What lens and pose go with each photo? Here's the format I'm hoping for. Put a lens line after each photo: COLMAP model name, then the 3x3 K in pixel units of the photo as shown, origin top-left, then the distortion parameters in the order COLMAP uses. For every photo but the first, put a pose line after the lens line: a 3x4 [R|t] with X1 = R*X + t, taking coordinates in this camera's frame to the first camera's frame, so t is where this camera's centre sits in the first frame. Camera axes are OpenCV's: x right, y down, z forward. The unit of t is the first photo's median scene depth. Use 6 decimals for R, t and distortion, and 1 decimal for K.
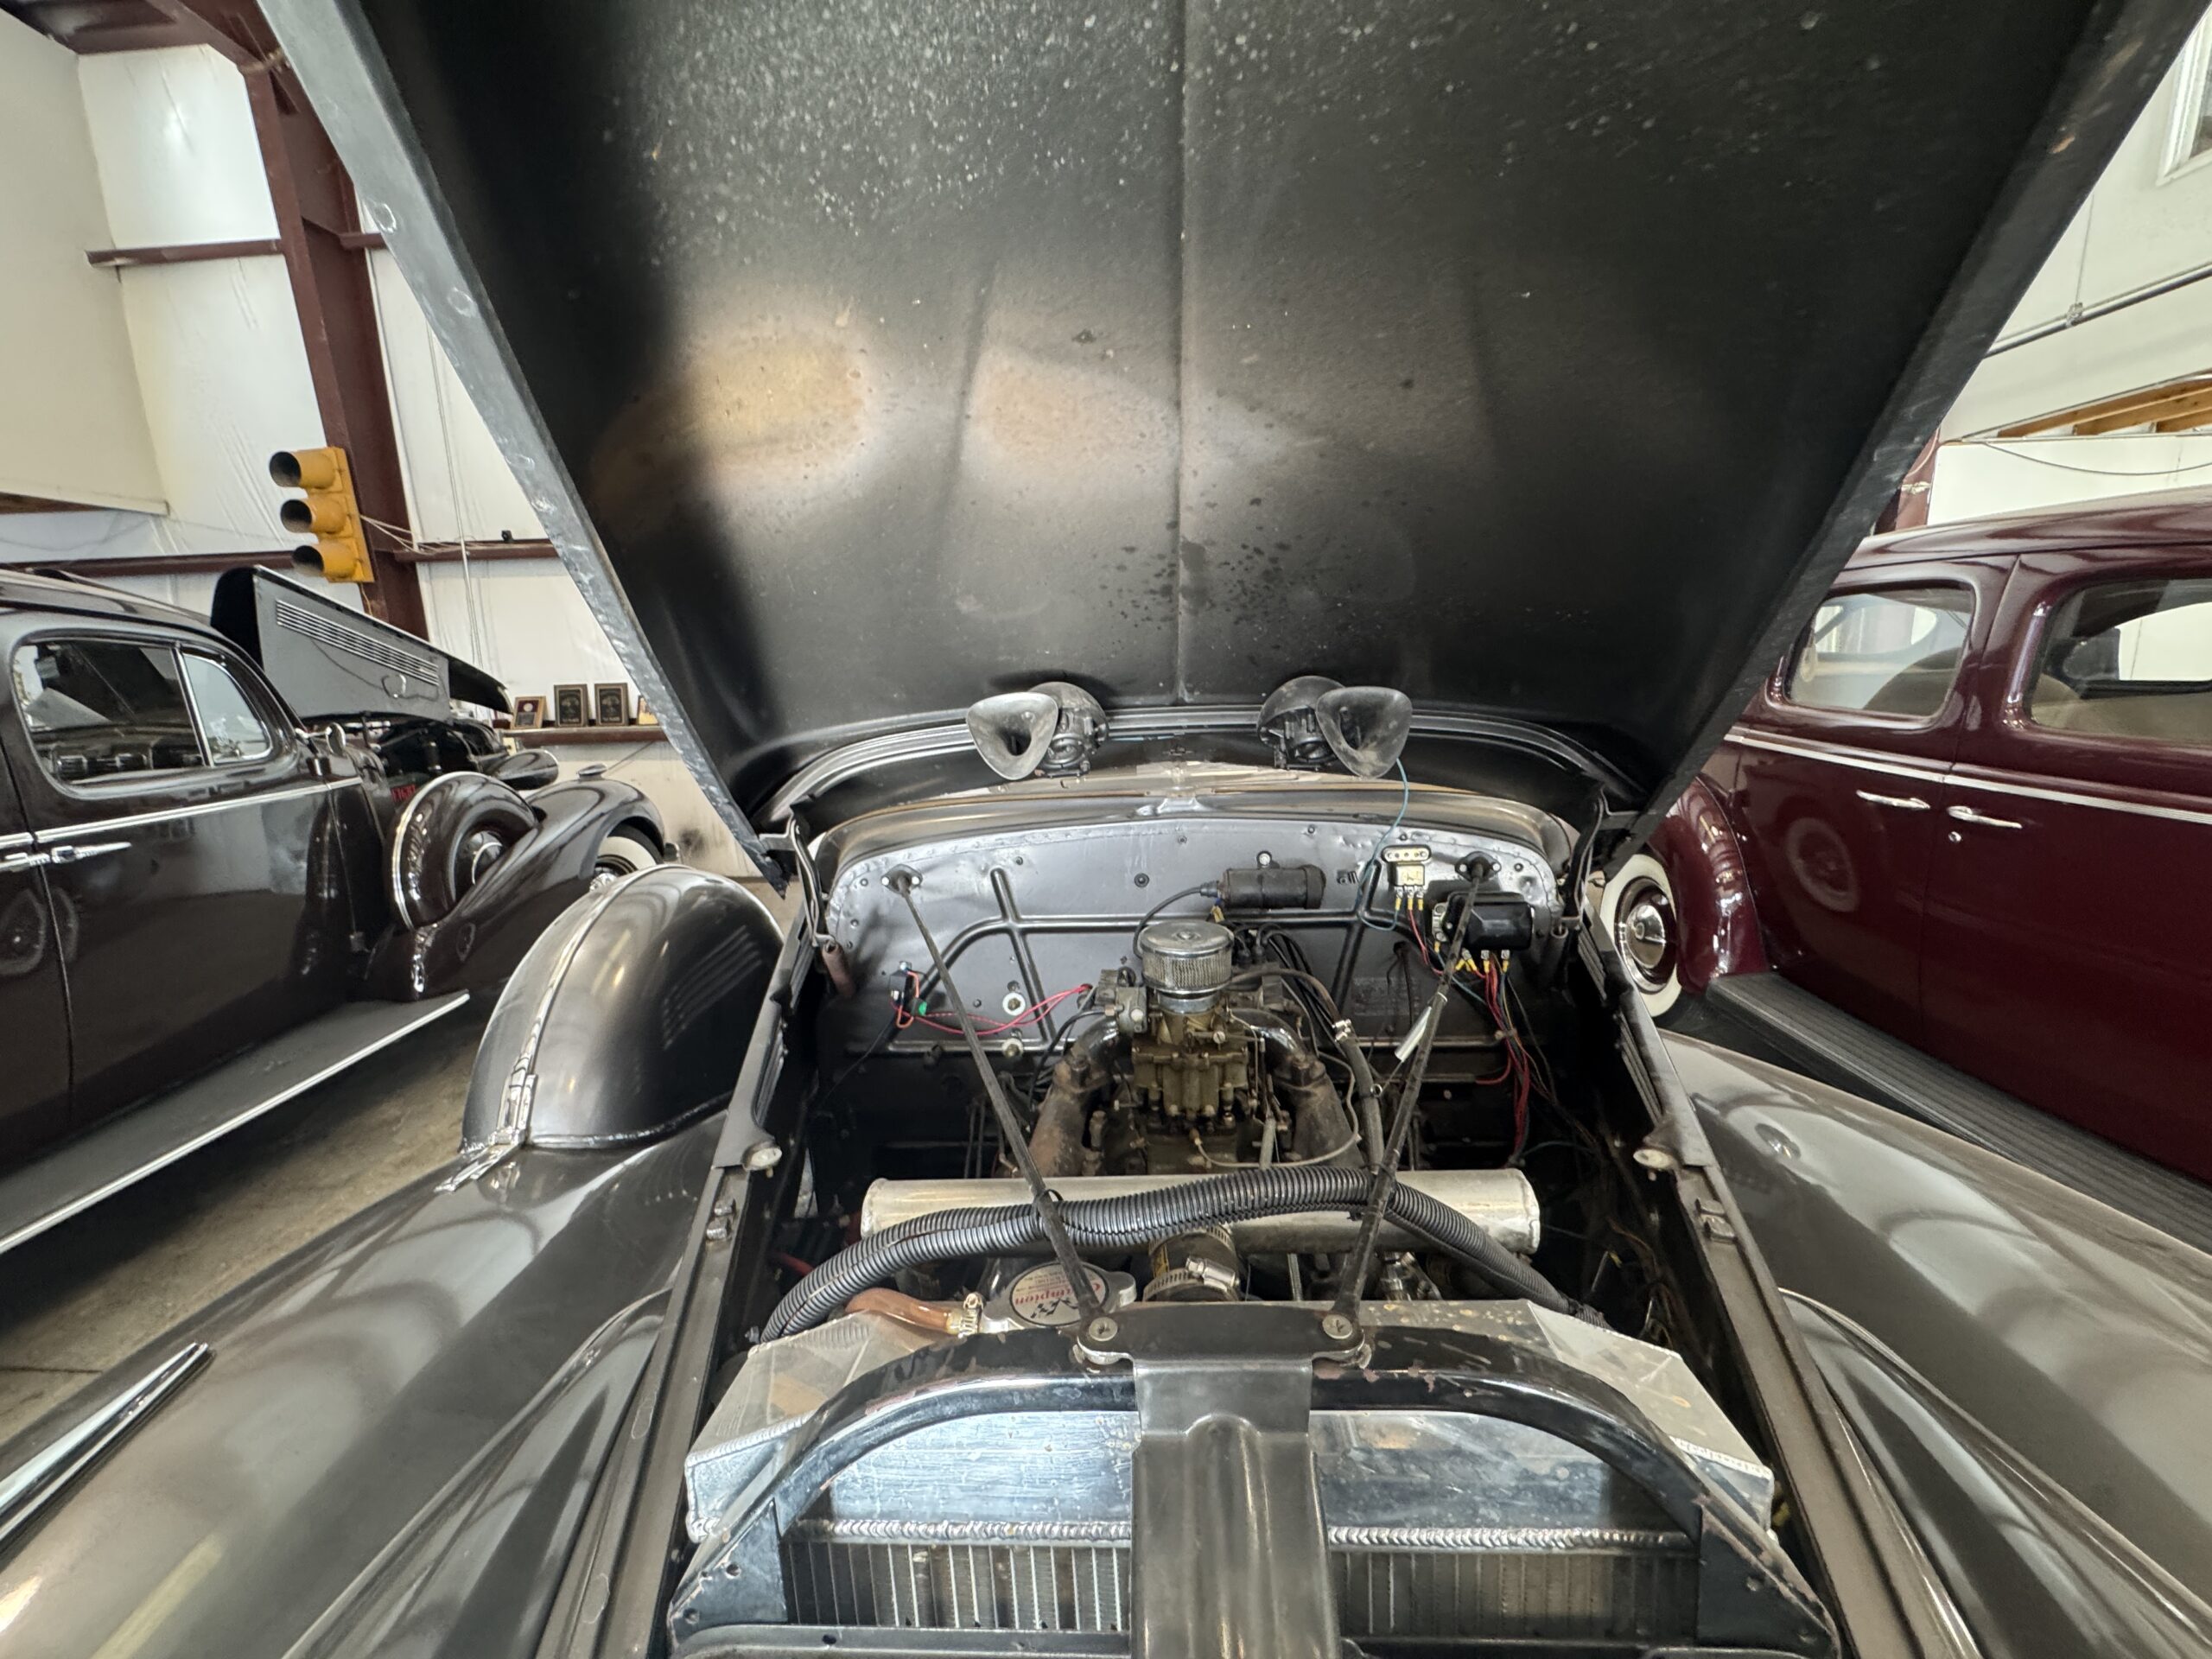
lens RADIAL K [[888.3, 0, 1104.7], [0, 888.3, 830.6], [0, 0, 1]] dist [-0.003846, -0.000154]
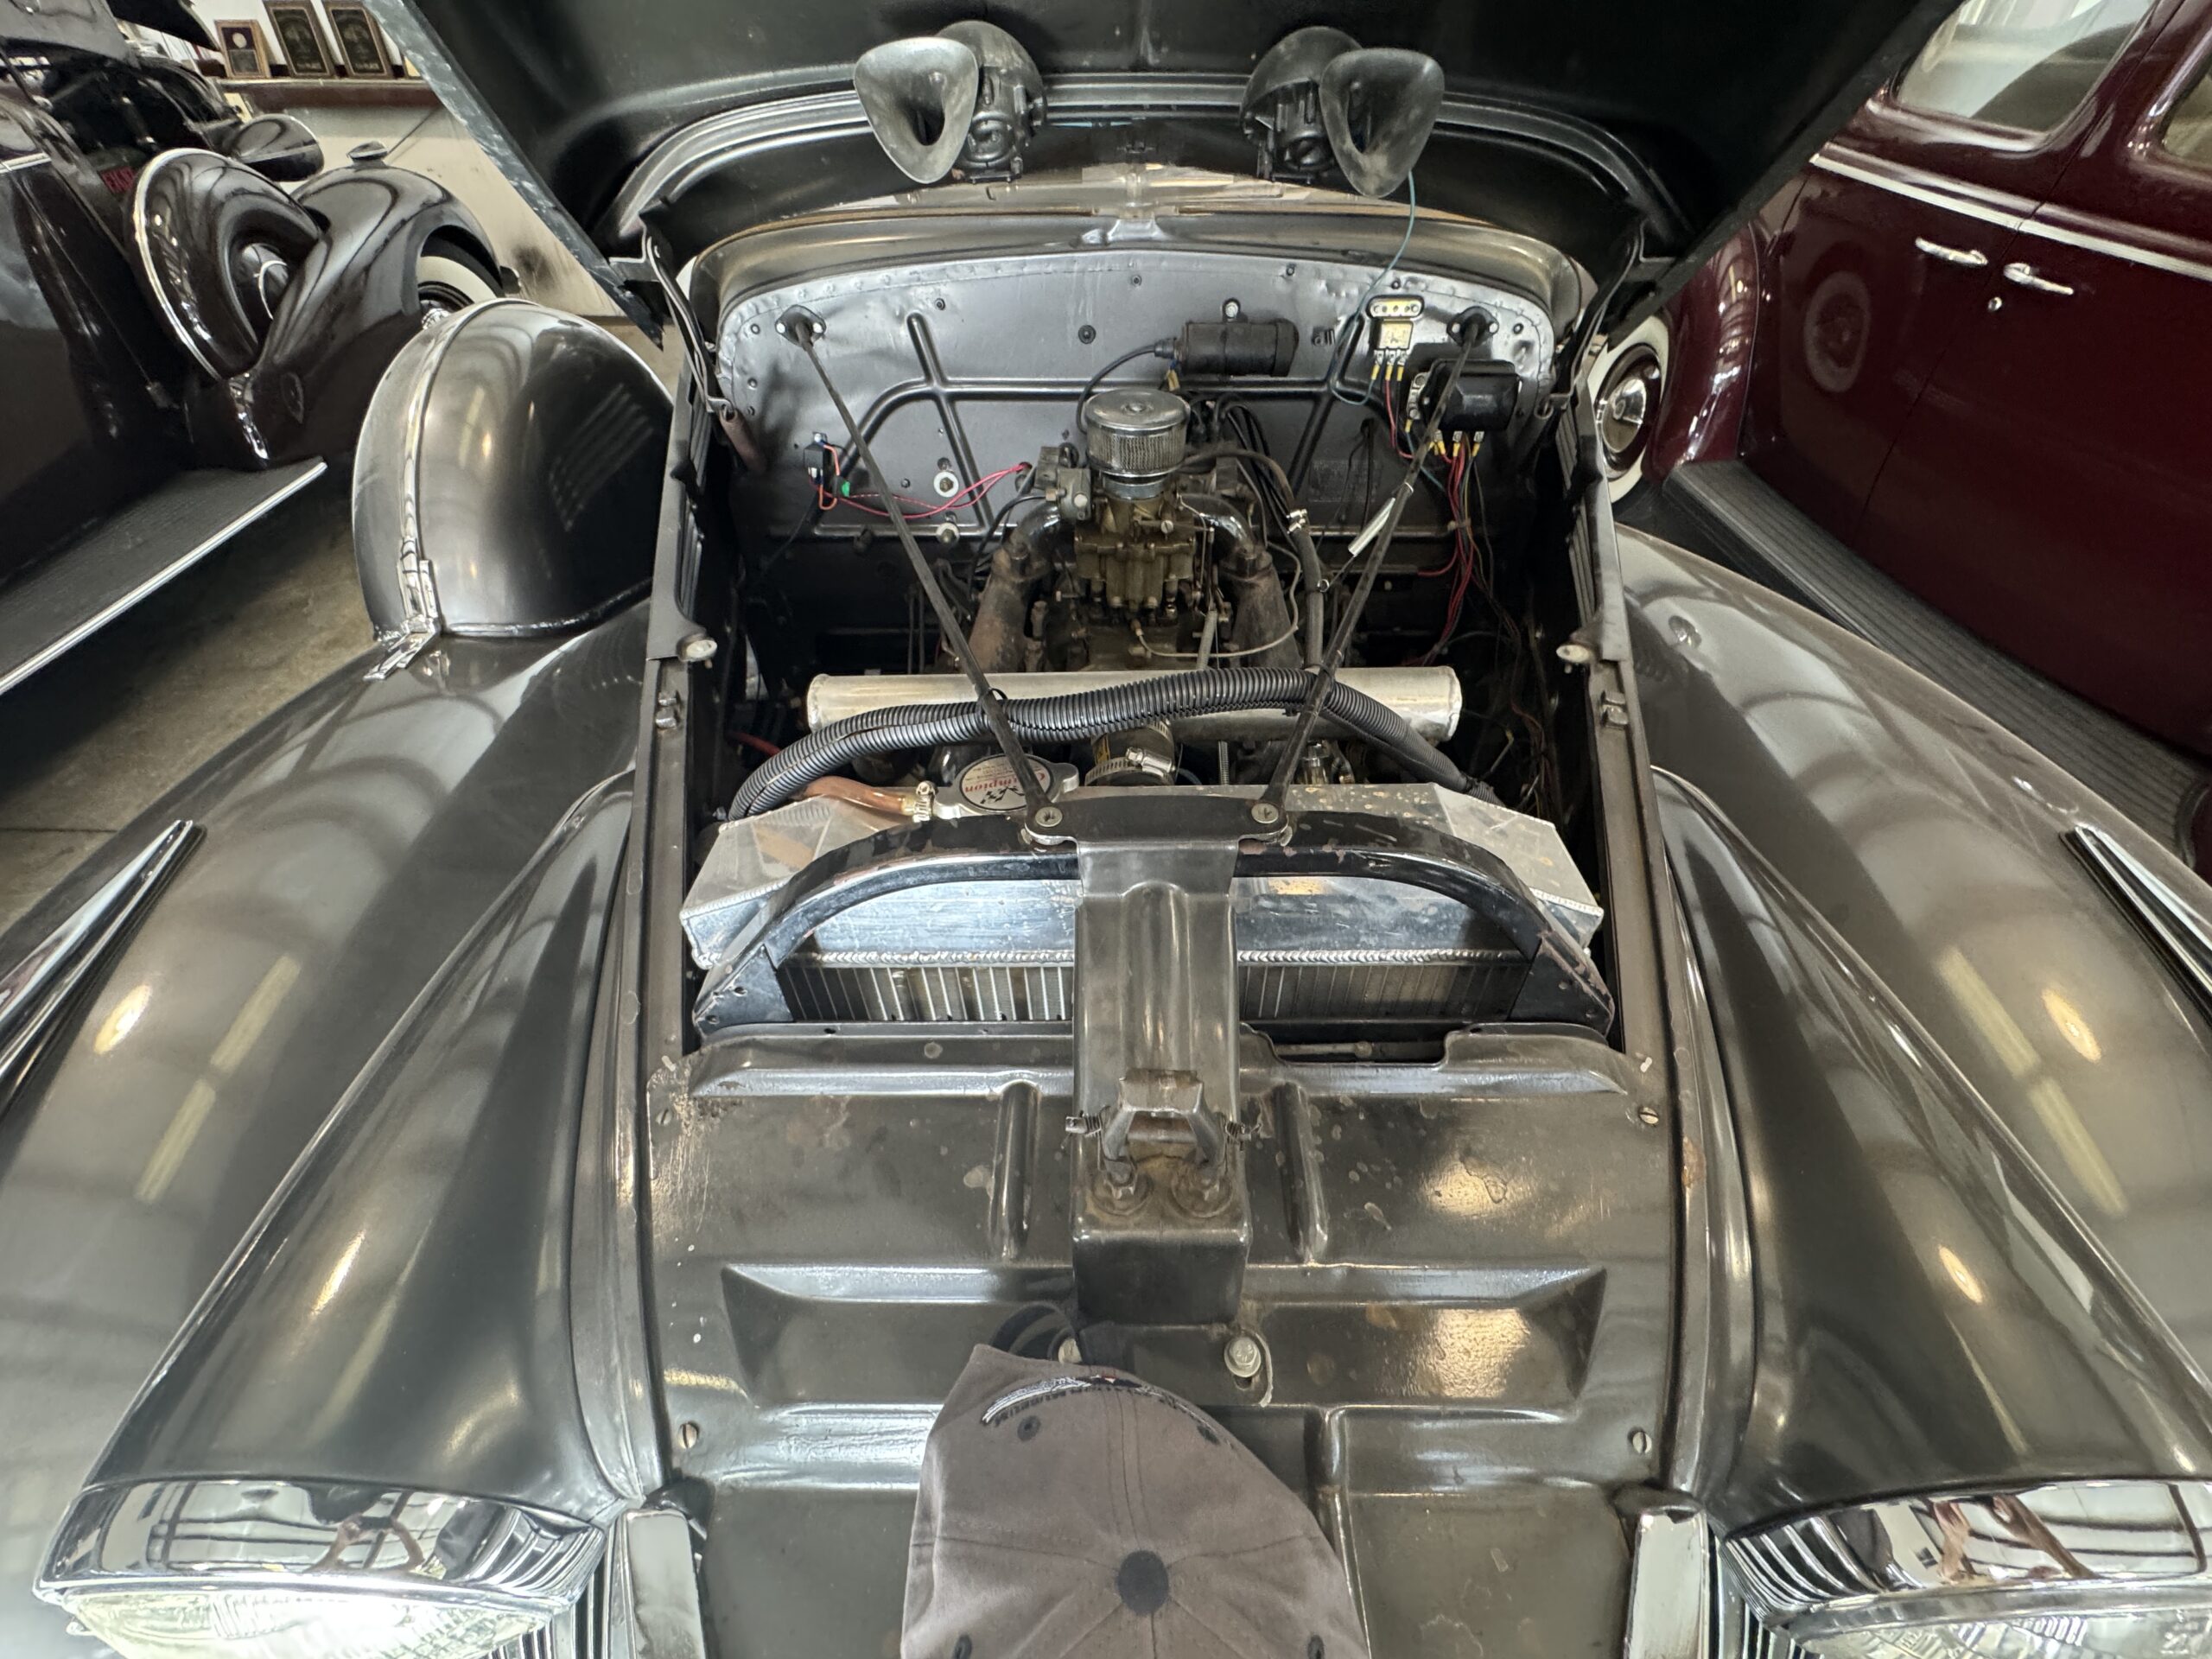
lens RADIAL K [[888.3, 0, 1104.7], [0, 888.3, 830.6], [0, 0, 1]] dist [-0.003846, -0.000154]
pose [[0.997892, -0.010483, 0.064041, -0.001191], [-0.025630, 0.842961, 0.537364, -0.000797], [-0.059617, -0.537873, 0.840915, 0.030382]]
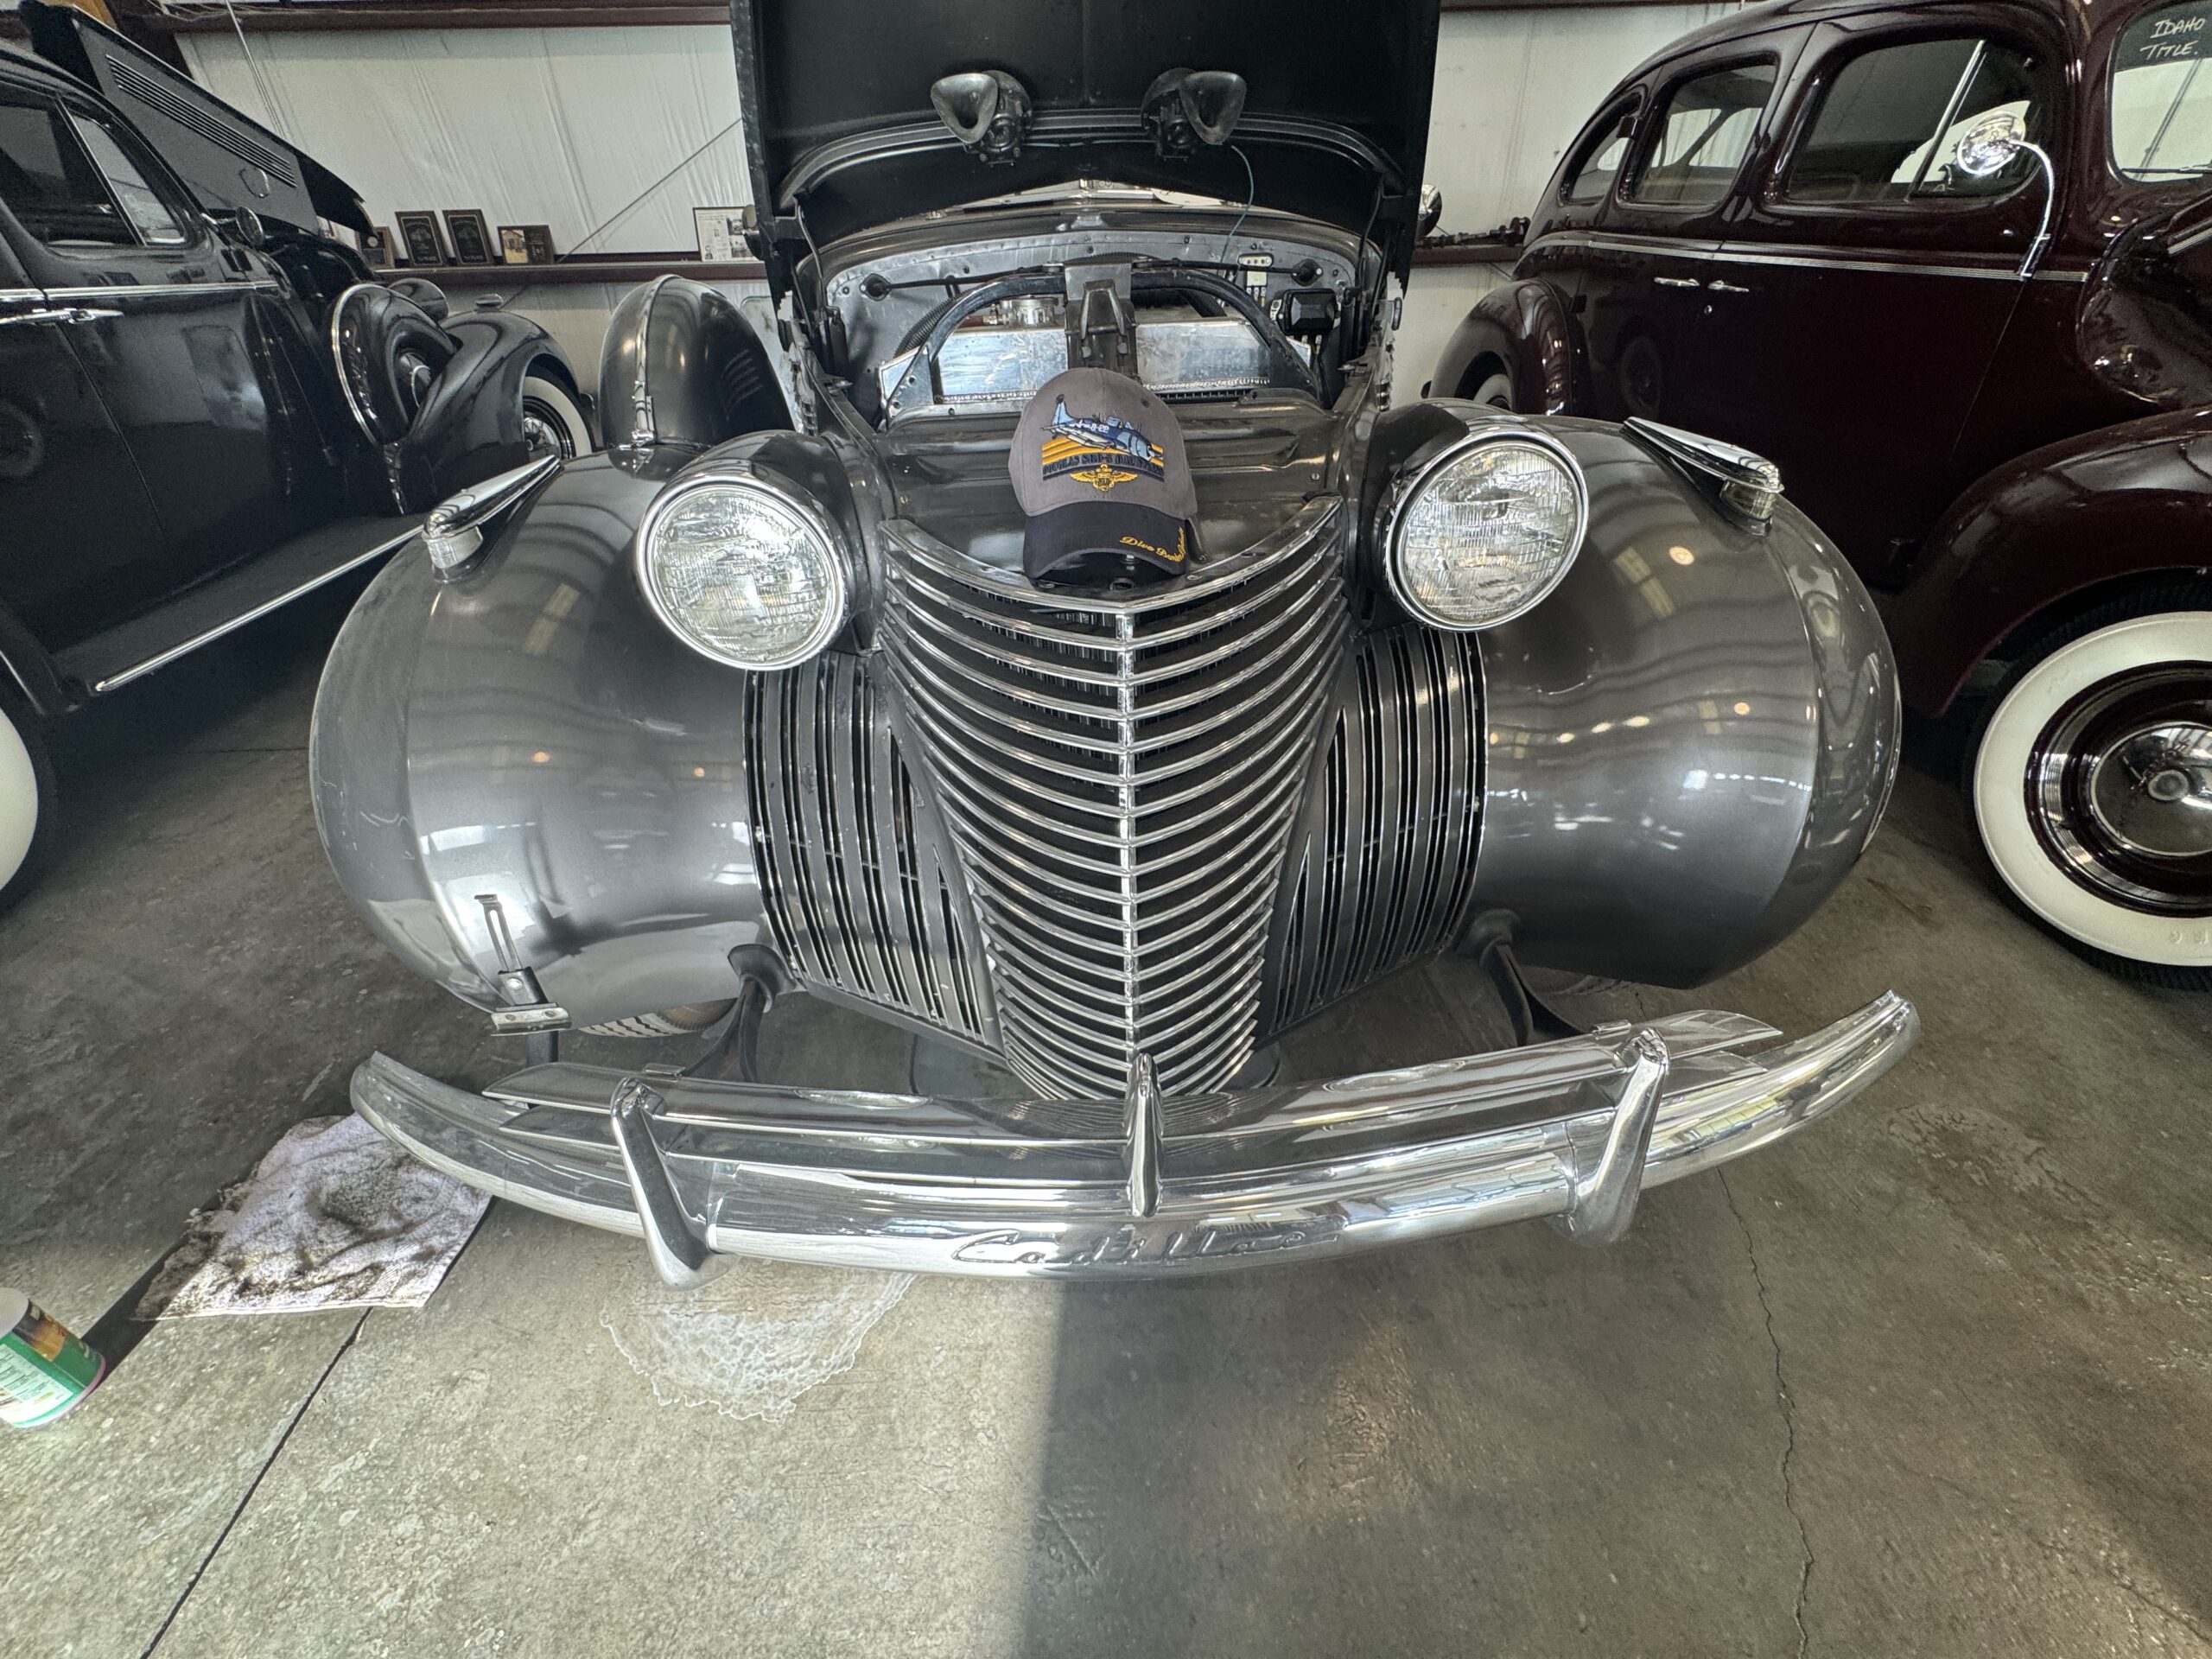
lens RADIAL K [[938.2, 0, 1101.2], [0, 938.2, 911.6], [0, 0, 1]] dist [-0.022278, 0.004071]
pose [[0.996459, -0.039251, 0.074356, -0.047457], [0.004918, 0.910041, 0.414489, 0.425840], [-0.083937, -0.412655, 0.907012, -0.832526]]
